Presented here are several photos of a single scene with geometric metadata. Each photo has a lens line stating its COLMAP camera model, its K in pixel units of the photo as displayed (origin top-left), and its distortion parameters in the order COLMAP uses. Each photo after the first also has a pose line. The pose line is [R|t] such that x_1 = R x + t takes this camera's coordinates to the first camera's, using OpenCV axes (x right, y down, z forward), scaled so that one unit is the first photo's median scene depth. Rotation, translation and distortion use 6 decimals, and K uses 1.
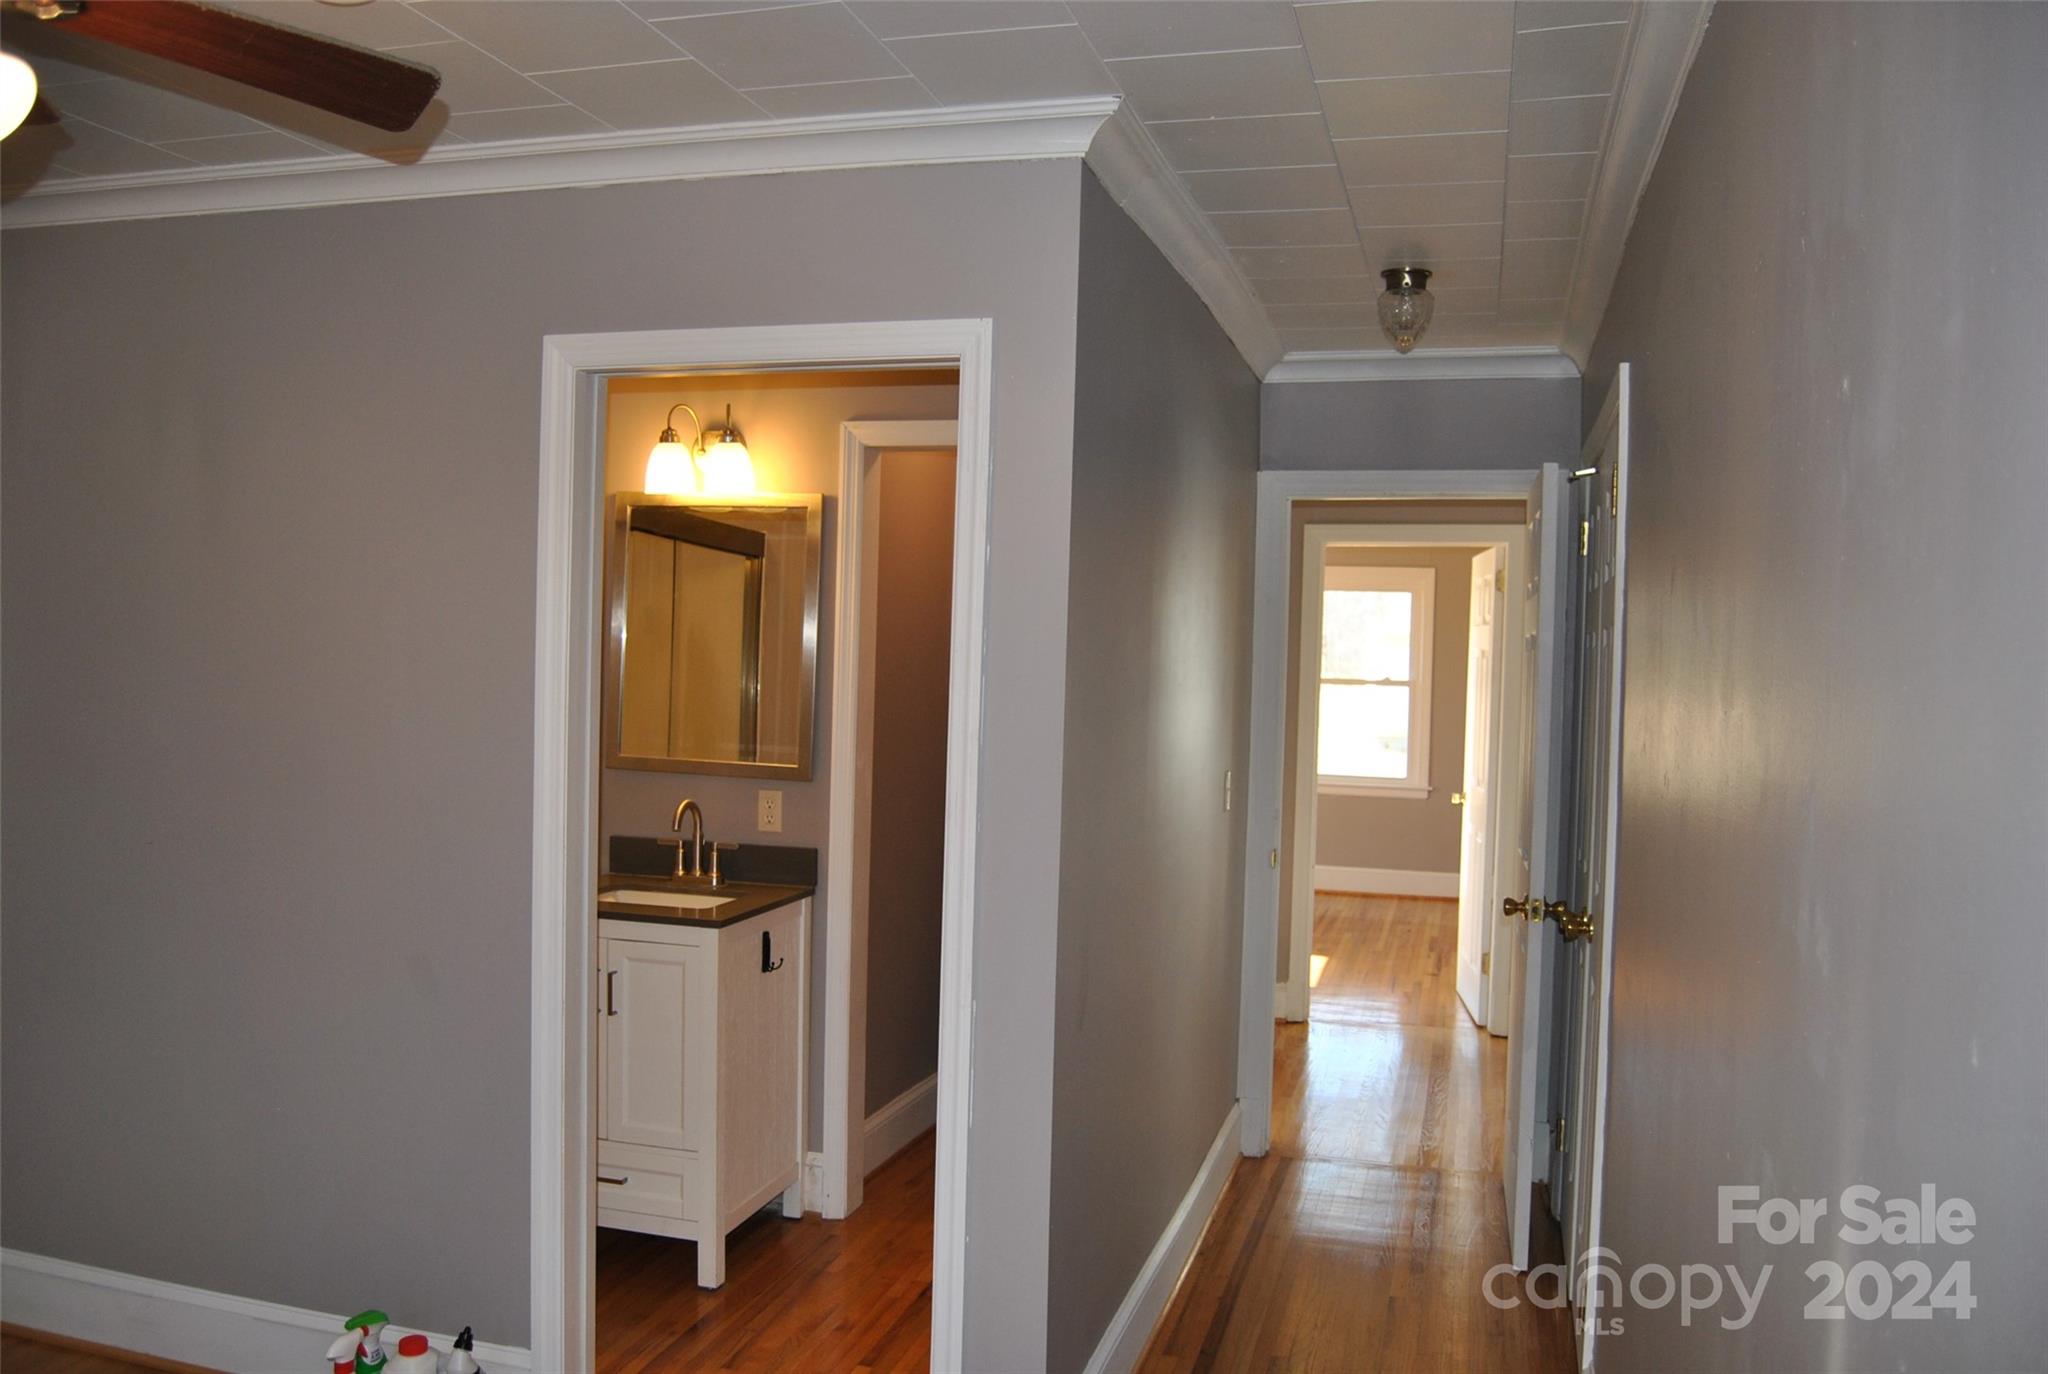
lens RADIAL K [[1610.8, 0, 1008.6], [0, 1610.8, 686.0], [0, 0, 1]] dist [-0.097565, 0.043580]
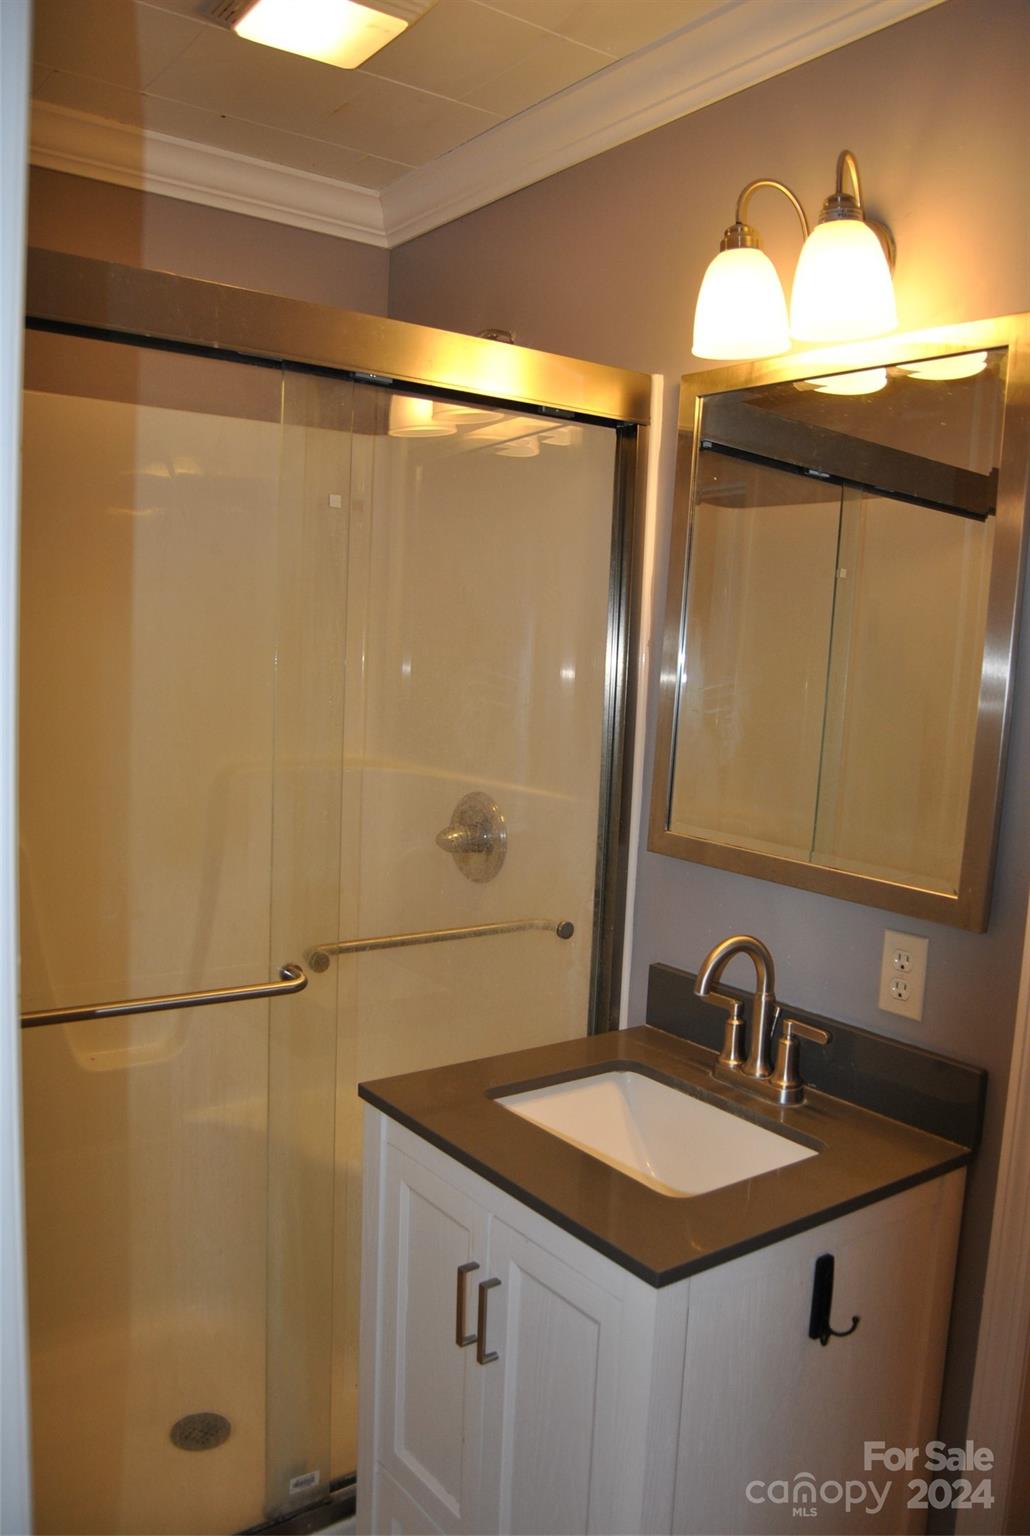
lens RADIAL K [[1208.1, 0, 515.0], [0, 1208.1, 768.0], [0, 0, 1]] dist [-0.097565, 0.043580]
pose [[0.788703, 0.076480, -0.609999, -0.021612], [-0.033682, 0.996117, 0.081341, -0.013313], [0.613852, -0.043608, 0.788216, 0.641198]]
